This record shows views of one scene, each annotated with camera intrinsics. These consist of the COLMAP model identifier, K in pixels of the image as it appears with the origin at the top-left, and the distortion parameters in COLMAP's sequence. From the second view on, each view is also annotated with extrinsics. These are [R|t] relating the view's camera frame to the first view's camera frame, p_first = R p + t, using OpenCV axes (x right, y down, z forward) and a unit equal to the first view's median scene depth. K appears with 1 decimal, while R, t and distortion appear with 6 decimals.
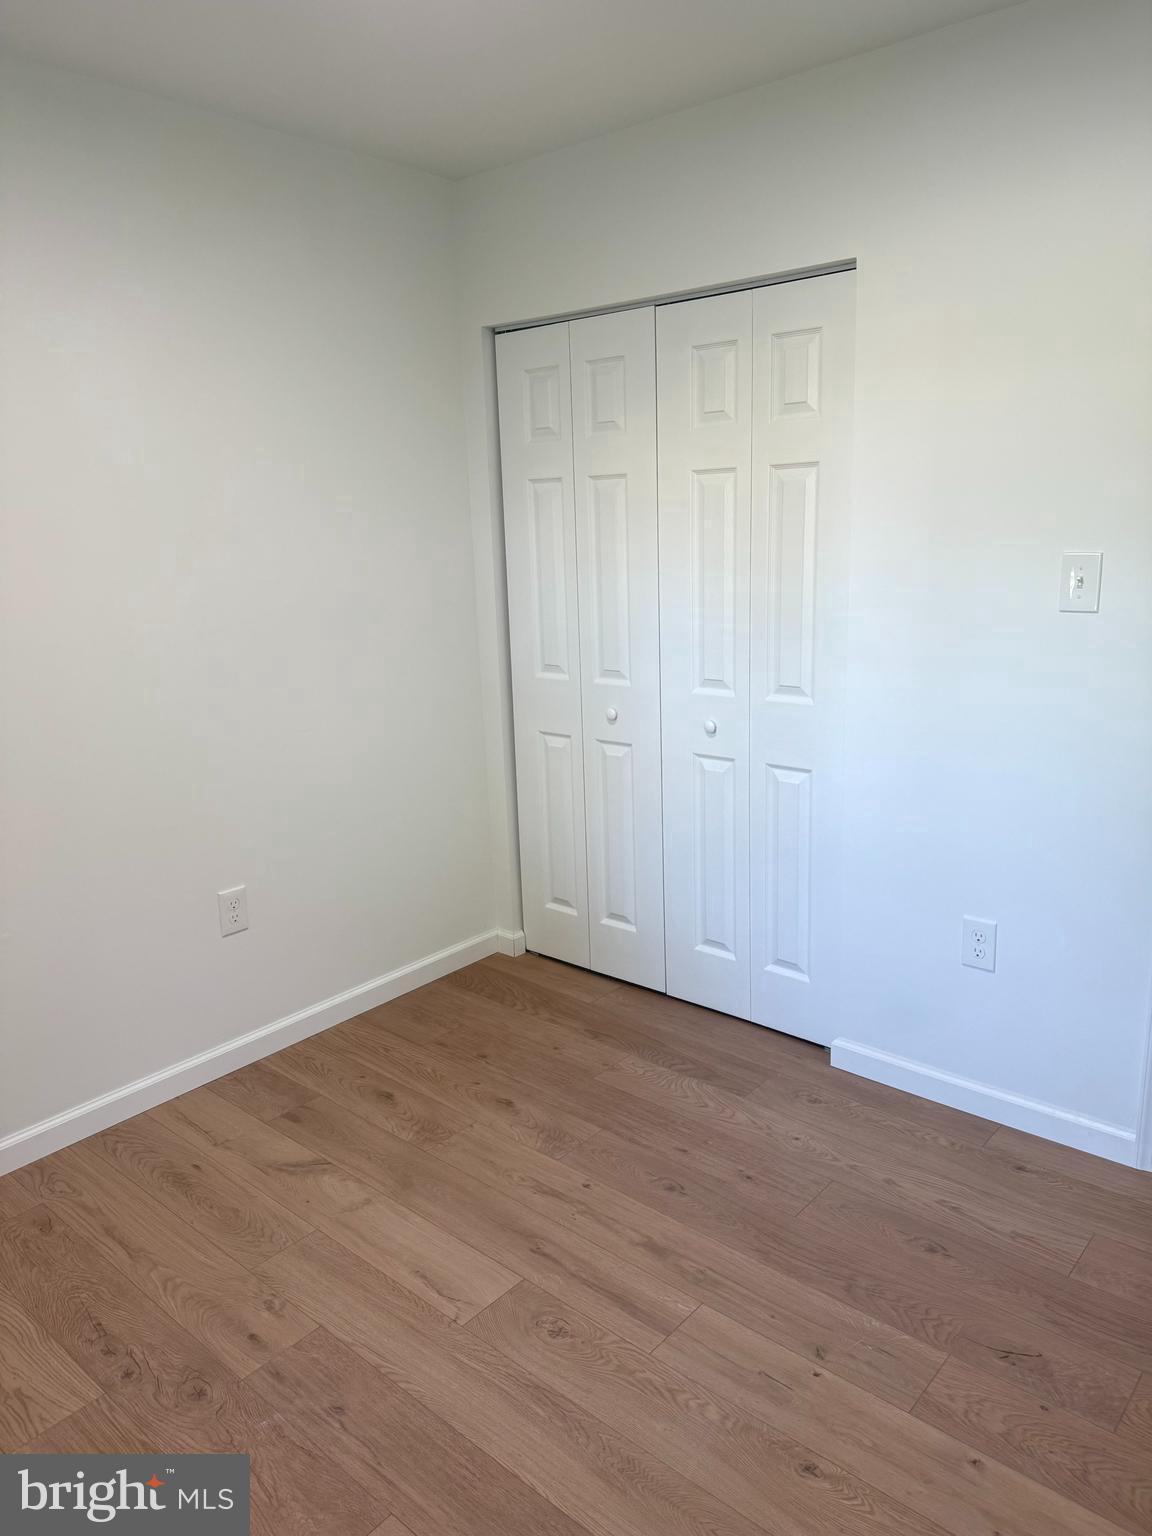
lens RADIAL K [[1095.9, 0, 577.6], [0, 1095.9, 768.3], [0, 0, 1]] dist [0.004308, -0.004174]
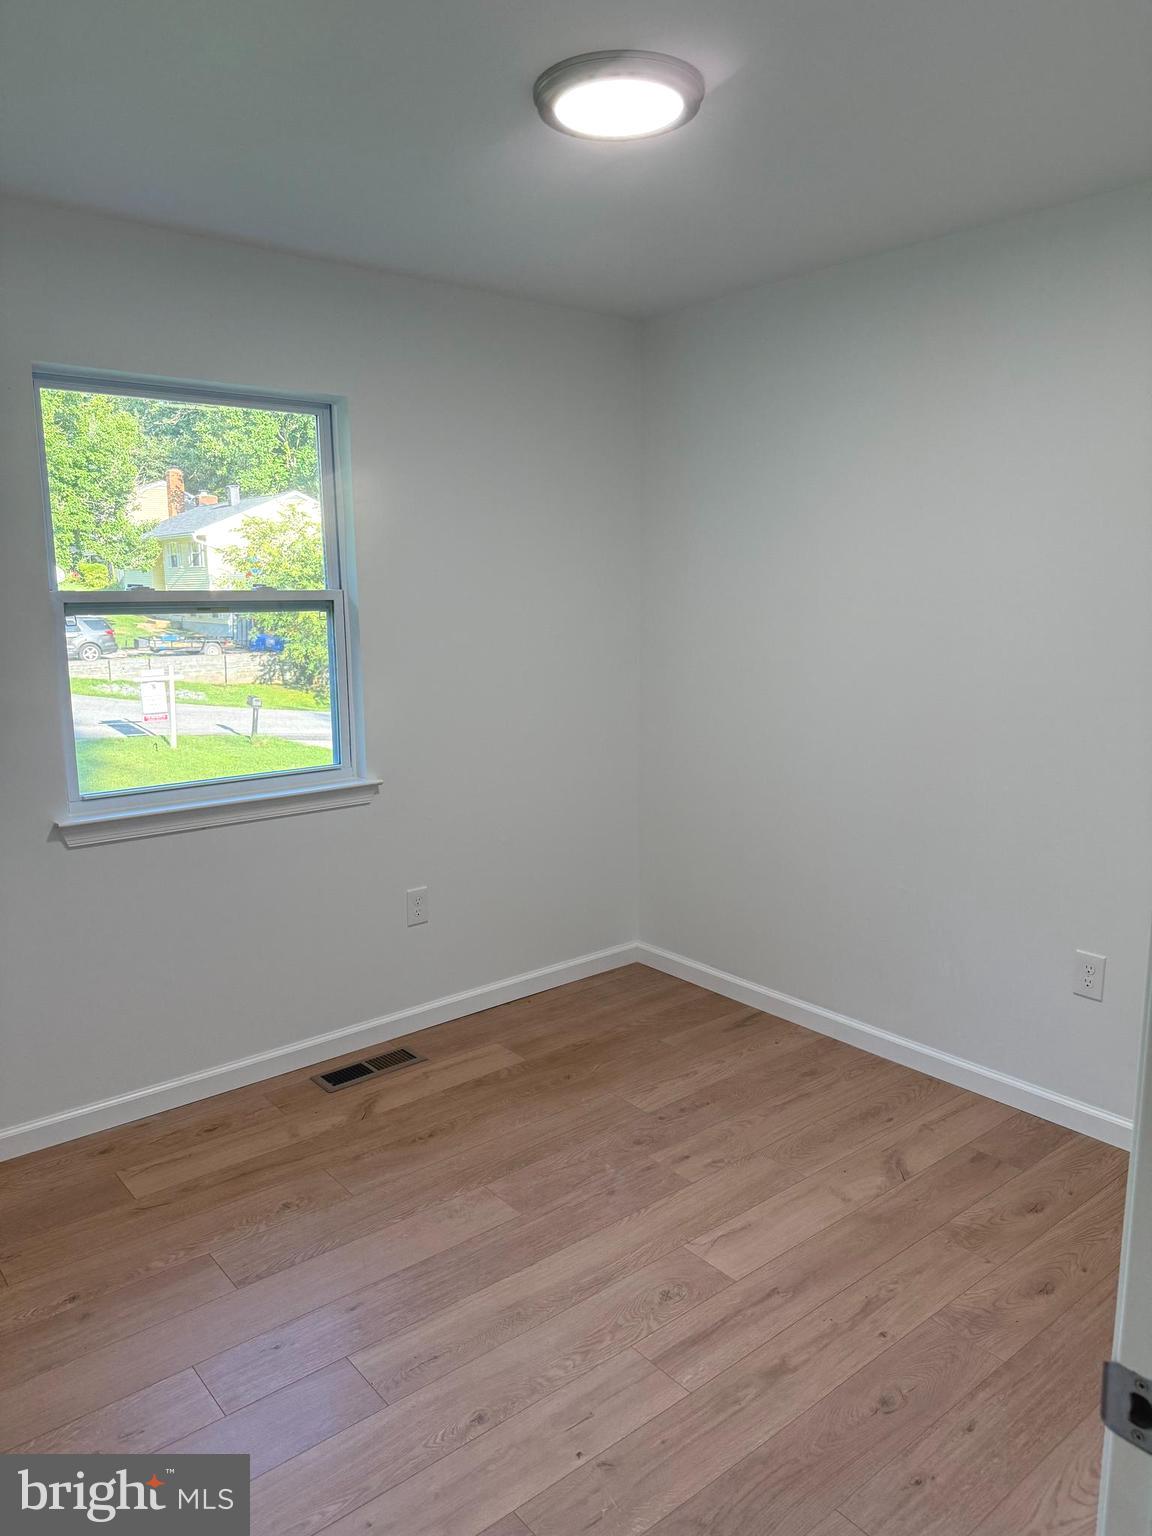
lens RADIAL K [[1095.9, 0, 577.6], [0, 1095.9, 768.3], [0, 0, 1]] dist [0.004308, -0.004174]
pose [[-0.153459, 0.207436, -0.966137, 0.931223], [-0.226867, 0.944205, 0.238762, -0.246831], [0.961760, 0.255825, -0.097836, 0.823329]]
